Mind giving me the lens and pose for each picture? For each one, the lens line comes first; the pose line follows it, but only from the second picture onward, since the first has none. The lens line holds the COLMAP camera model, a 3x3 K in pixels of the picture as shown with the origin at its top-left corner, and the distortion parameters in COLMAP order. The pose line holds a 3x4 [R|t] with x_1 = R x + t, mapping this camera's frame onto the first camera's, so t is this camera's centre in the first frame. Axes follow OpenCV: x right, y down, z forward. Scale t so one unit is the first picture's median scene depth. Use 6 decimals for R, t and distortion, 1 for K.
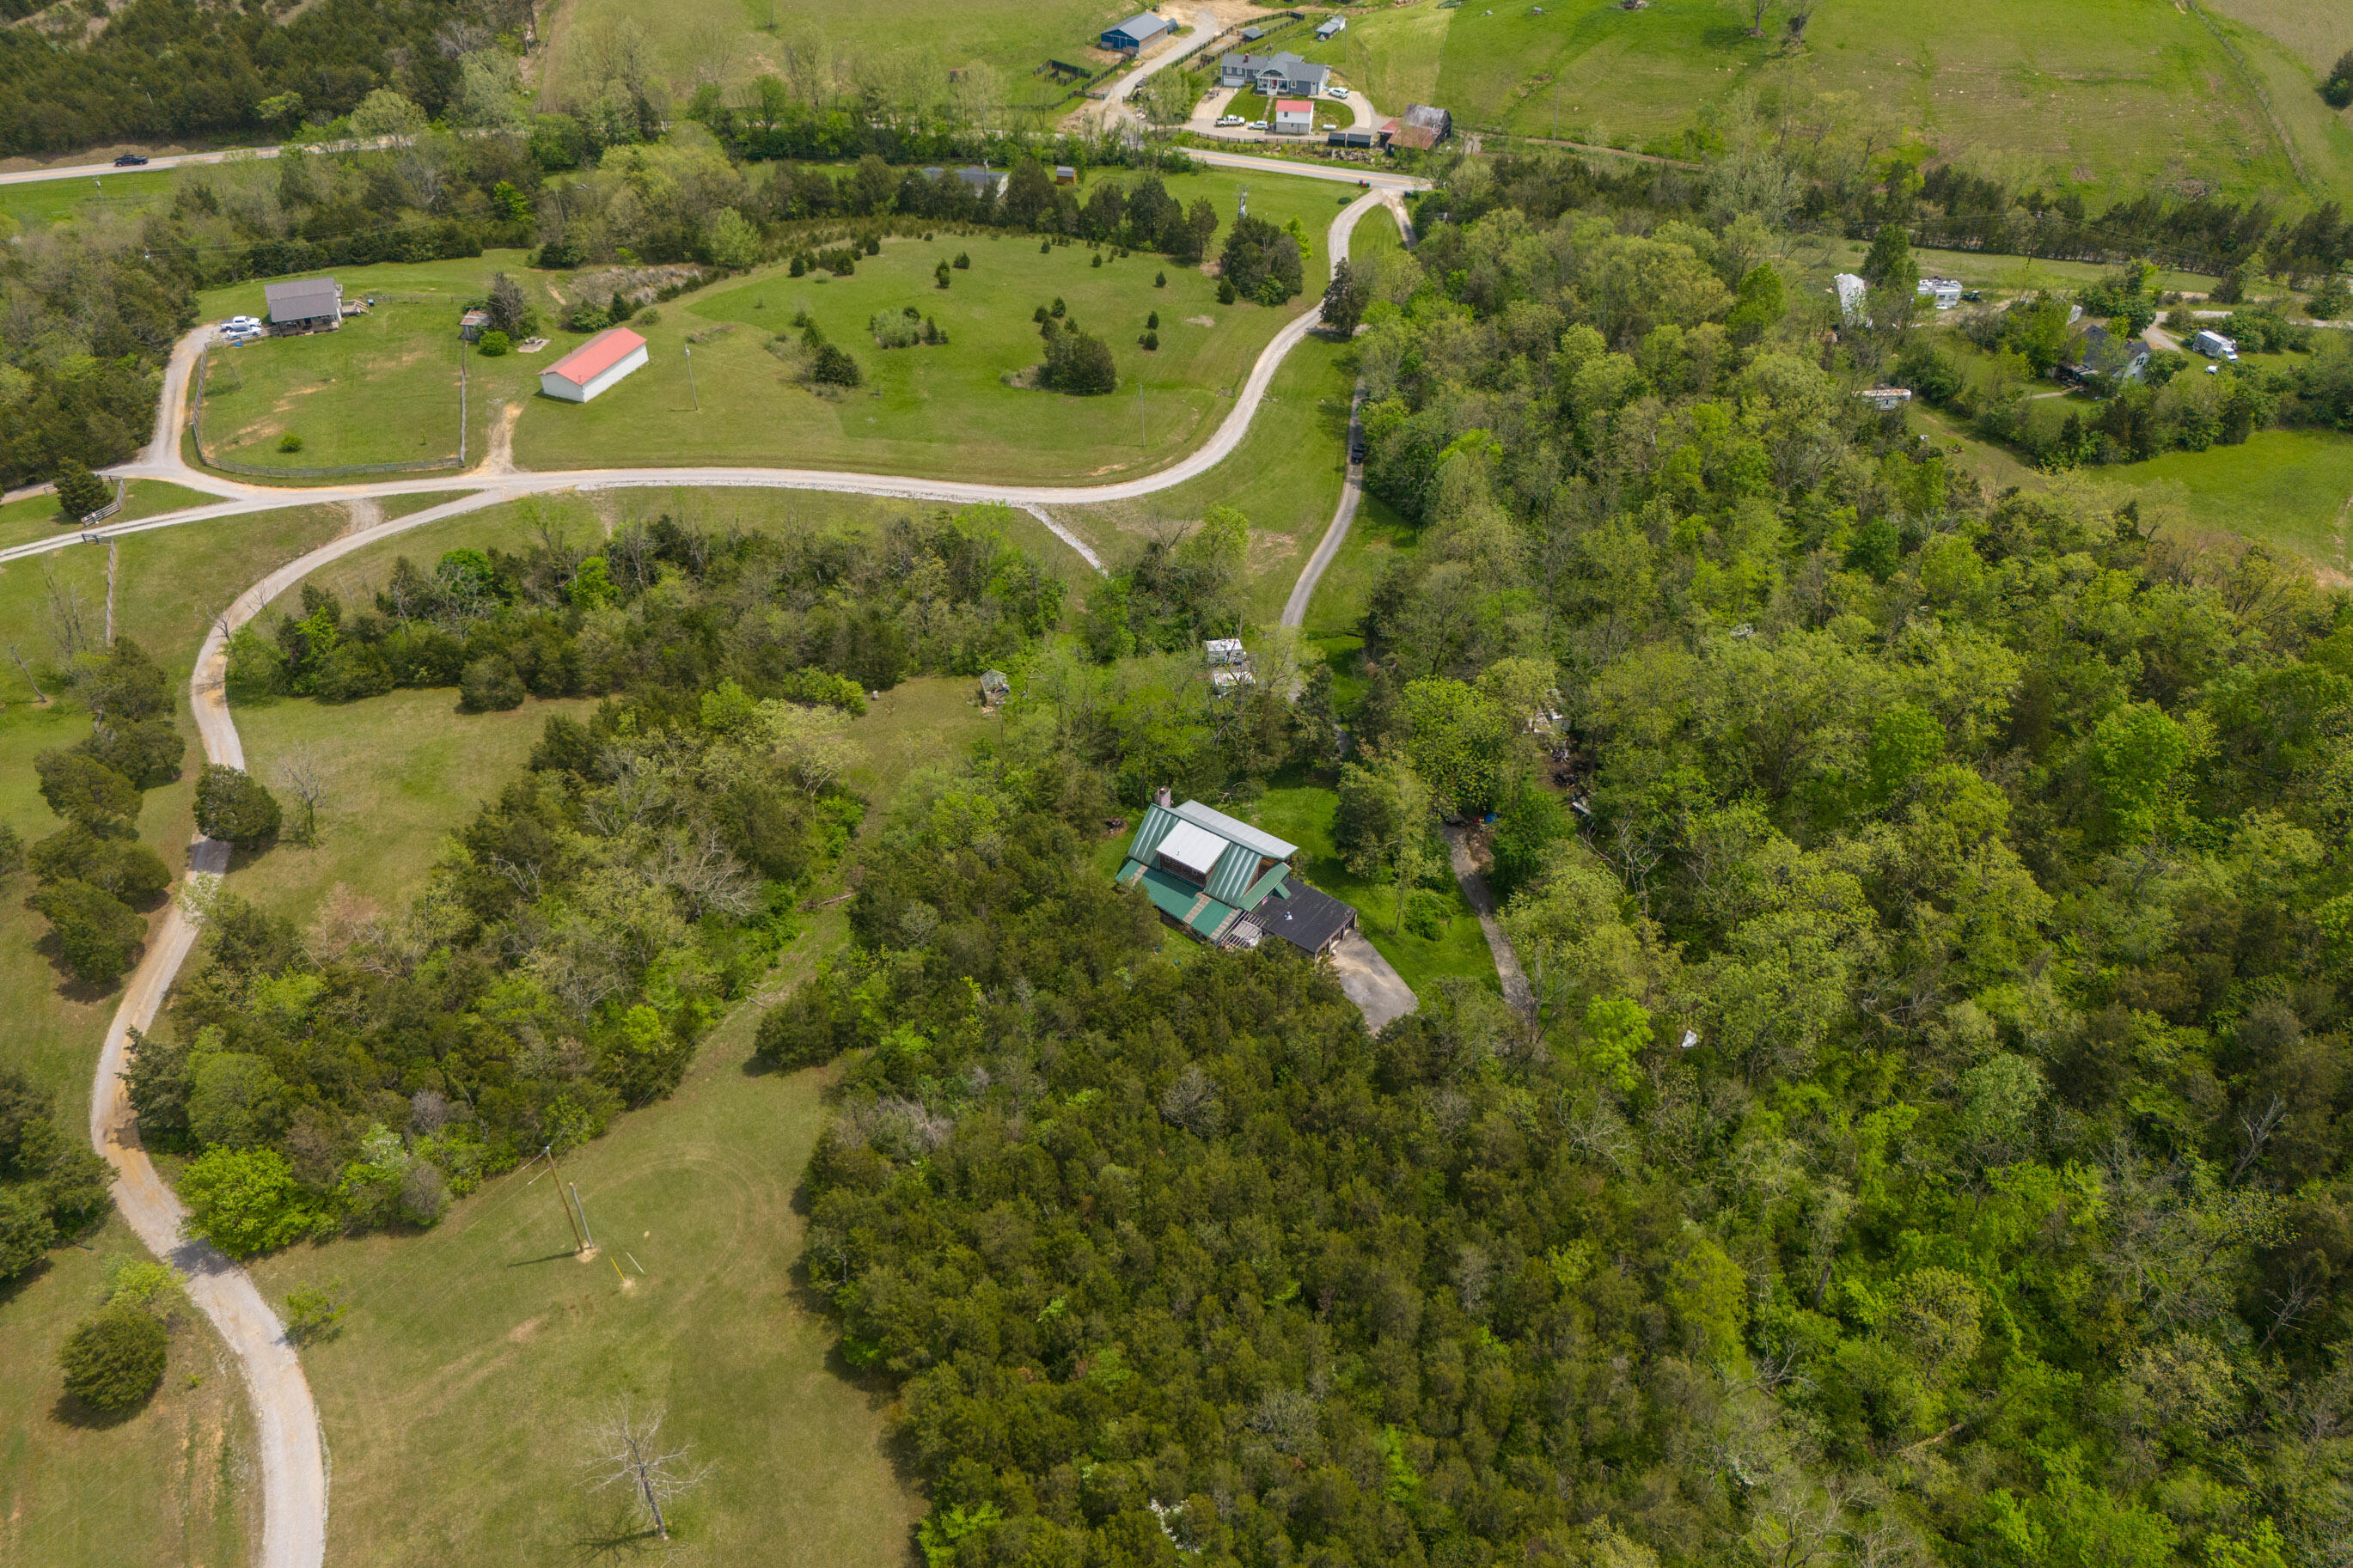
lens RADIAL K [[1750.3, 0, 1187.4], [0, 1750.3, 786.0], [0, 0, 1]] dist [0.000408, -0.004126]
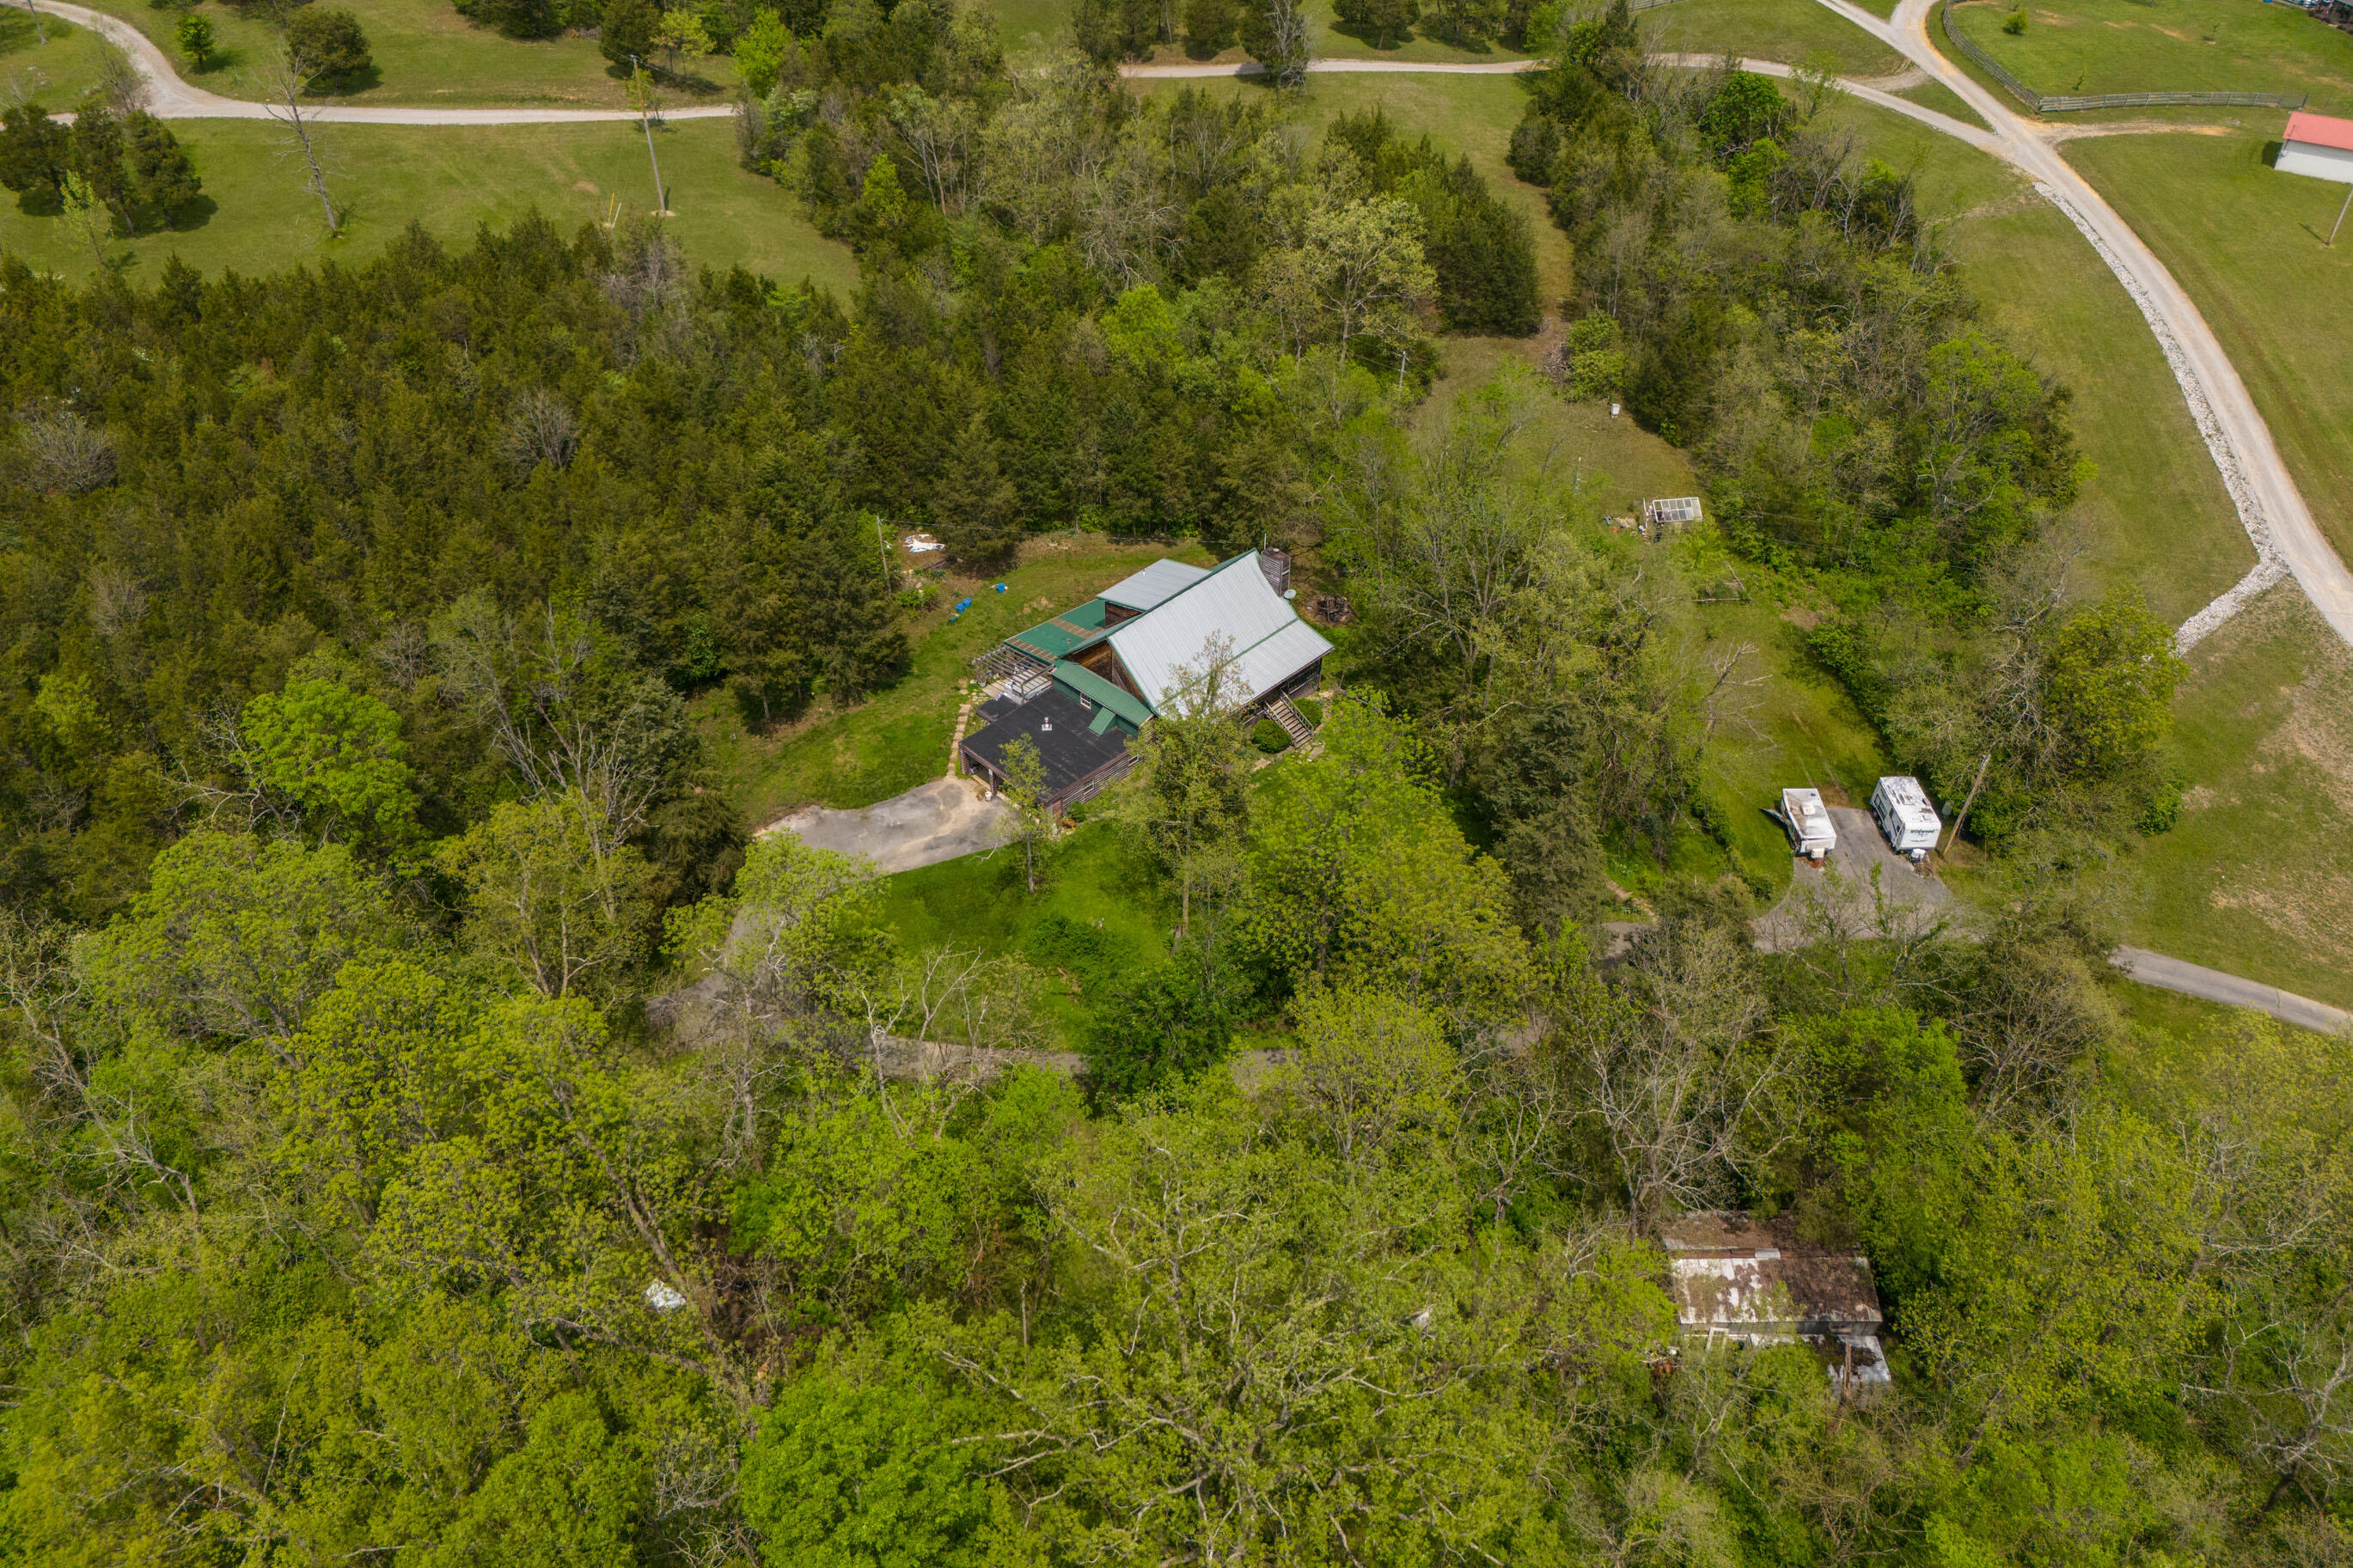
lens RADIAL K [[1750.3, 0, 1187.4], [0, 1750.3, 786.0], [0, 0, 1]] dist [0.000408, -0.004126]
pose [[-0.141226, 0.631243, -0.762619, 0.404284], [-0.627521, 0.538728, 0.562129, -0.223962], [0.765684, 0.557947, 0.320037, 0.662181]]
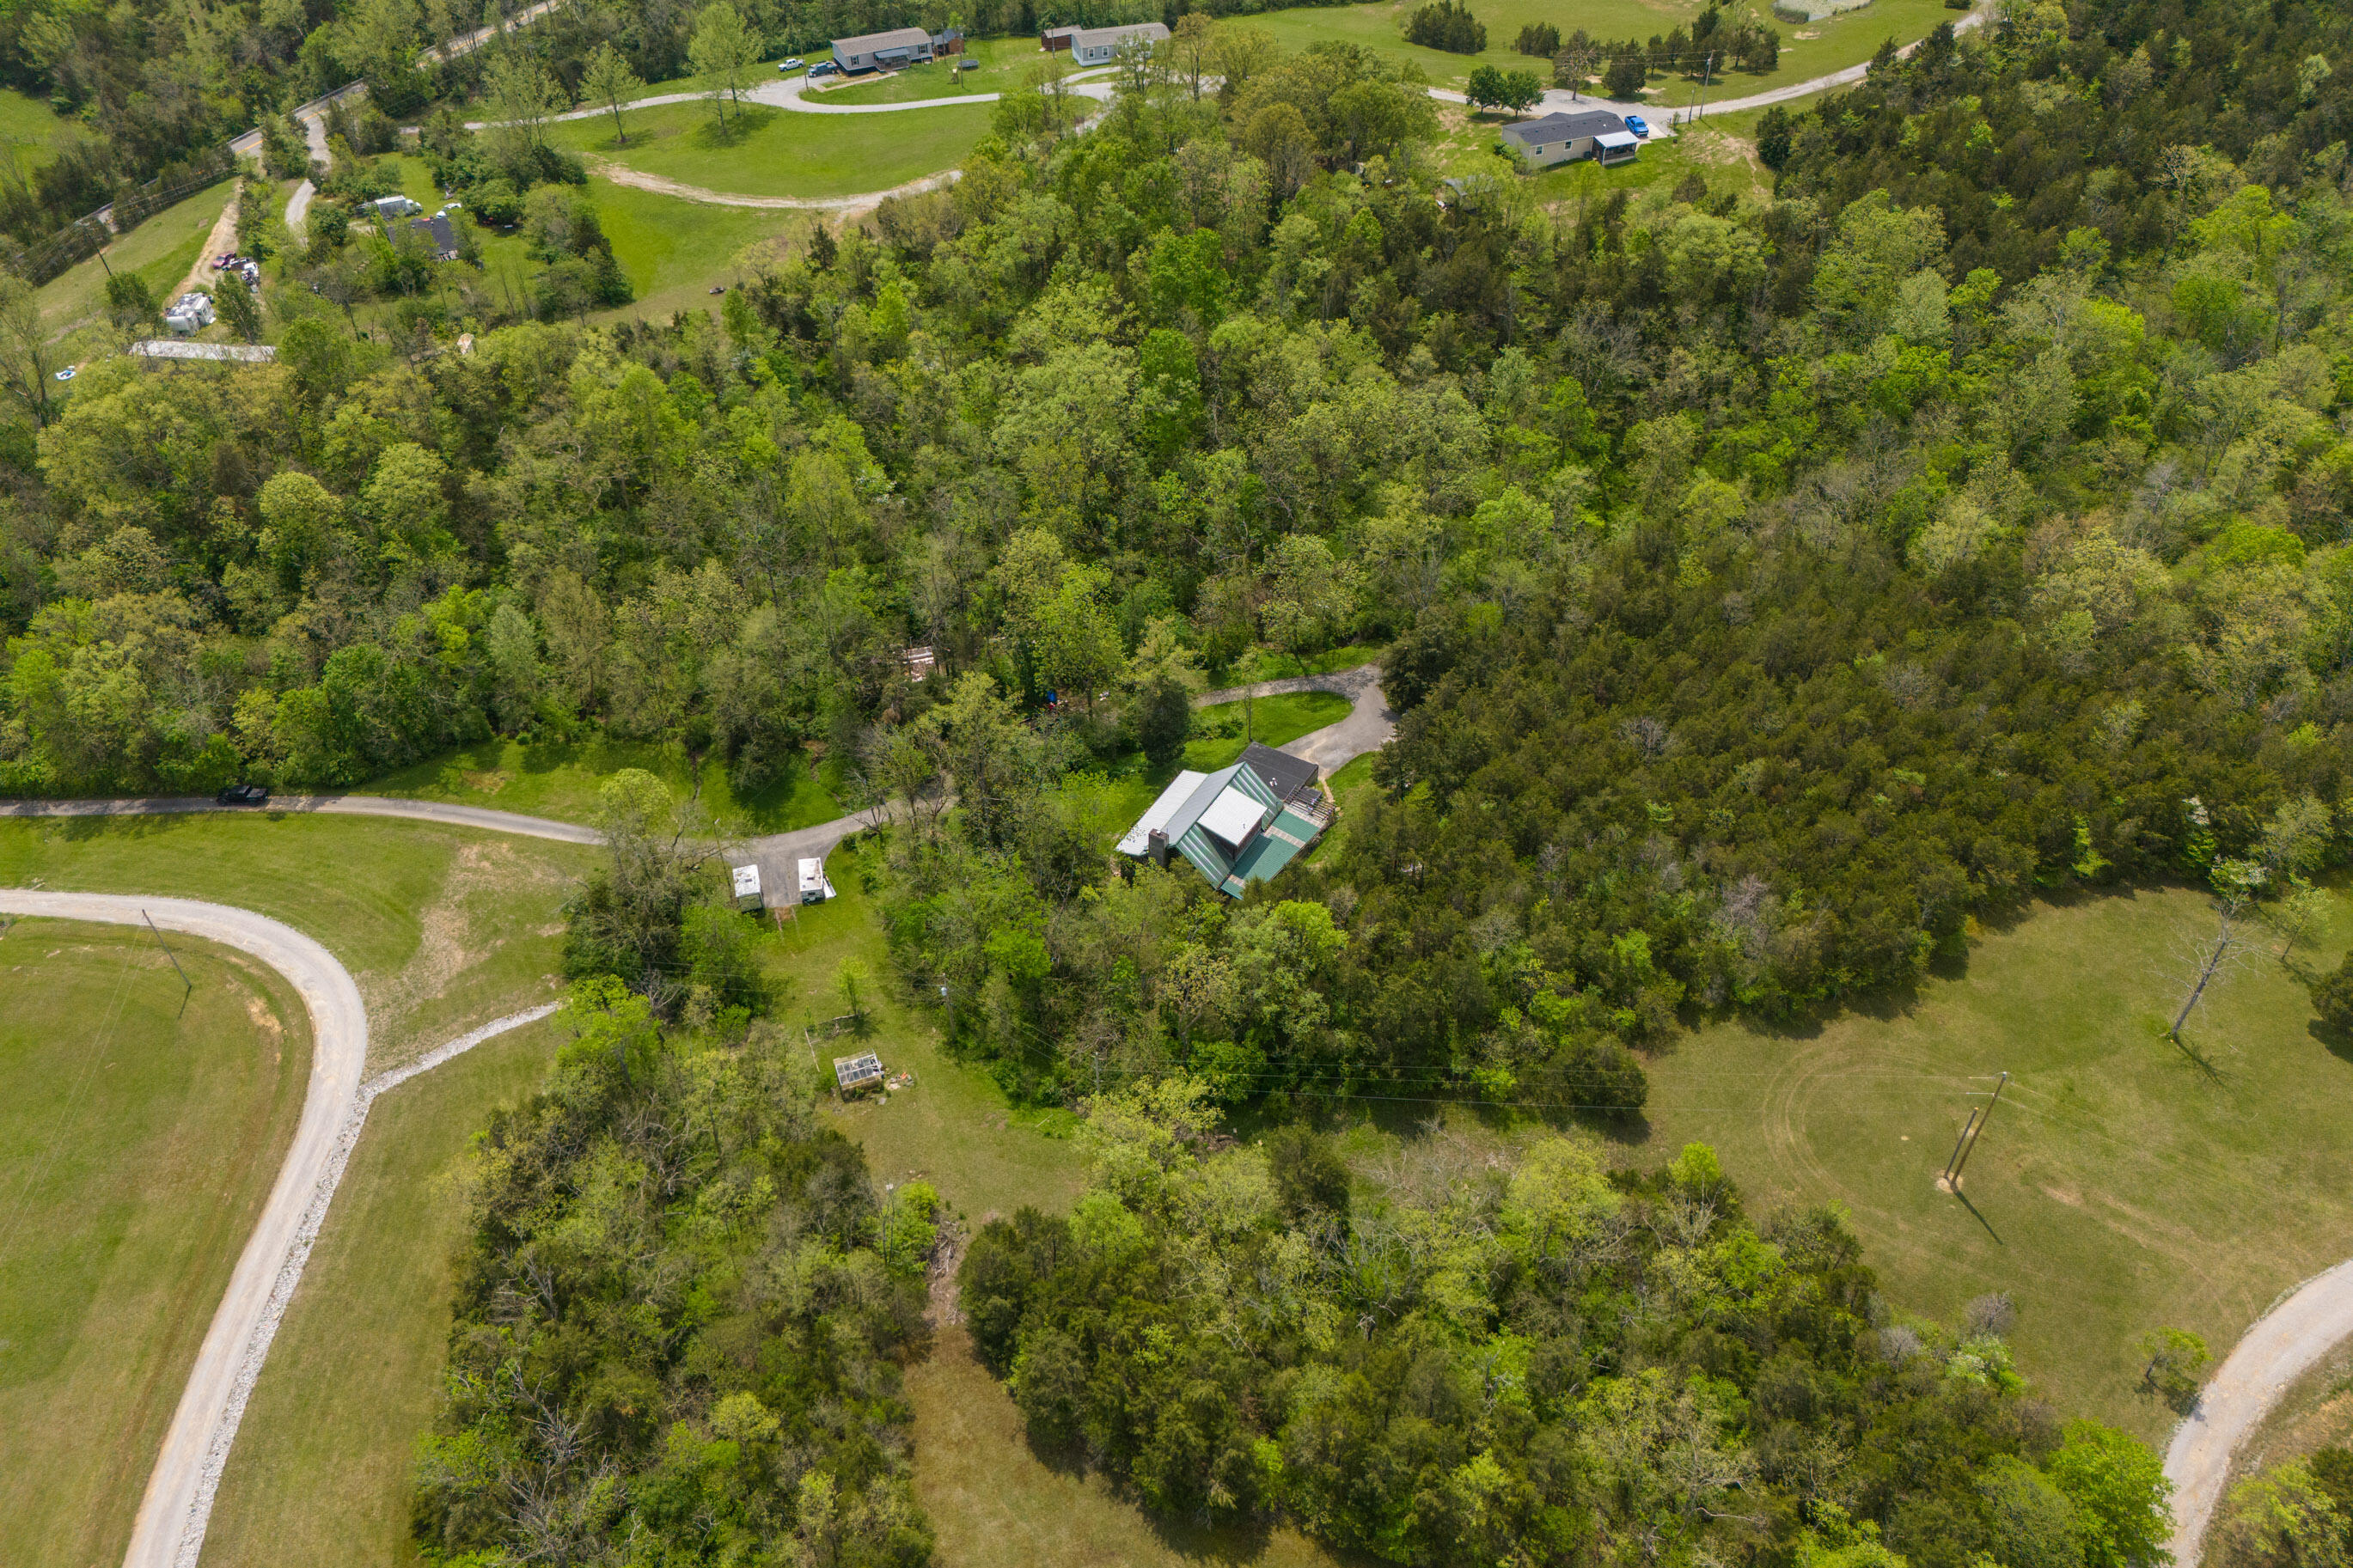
lens RADIAL K [[1750.3, 0, 1187.4], [0, 1750.3, 786.0], [0, 0, 1]] dist [0.000408, -0.004126]
pose [[-0.086049, -0.663856, 0.742894, -0.532660], [0.633134, 0.539293, 0.555252, -0.399607], [-0.769244, 0.518130, 0.373904, 0.511149]]
